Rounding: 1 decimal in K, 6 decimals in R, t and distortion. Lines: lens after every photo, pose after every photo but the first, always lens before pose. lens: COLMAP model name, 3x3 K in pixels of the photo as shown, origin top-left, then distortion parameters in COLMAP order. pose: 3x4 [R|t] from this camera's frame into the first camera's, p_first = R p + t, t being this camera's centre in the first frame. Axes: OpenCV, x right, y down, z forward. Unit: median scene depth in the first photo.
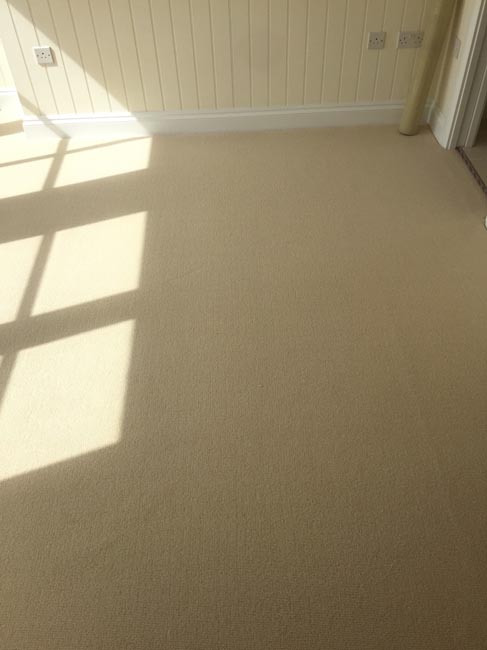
lens RADIAL K [[555.9, 0, 243.5], [0, 555.9, 325.0], [0, 0, 1]] dist [0.056119, -0.101969]
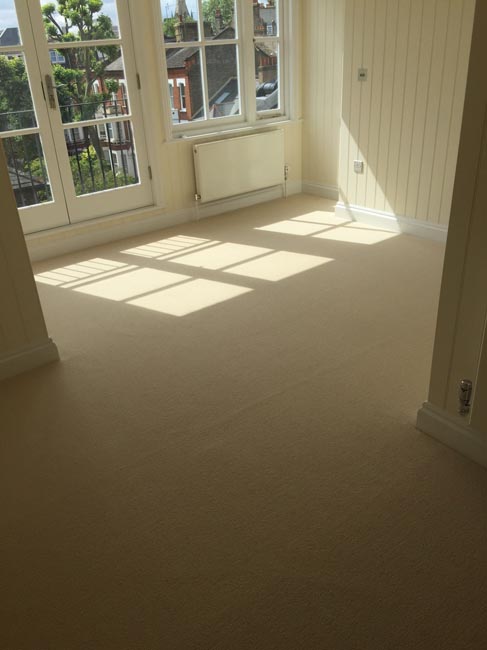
lens RADIAL K [[555.9, 0, 243.5], [0, 555.9, 325.0], [0, 0, 1]] dist [0.056119, -0.101969]
pose [[0.582450, 0.362396, -0.727613, 0.702500], [-0.549979, 0.834820, -0.024463, 0.092403], [0.598561, 0.414420, 0.685552, -0.065042]]
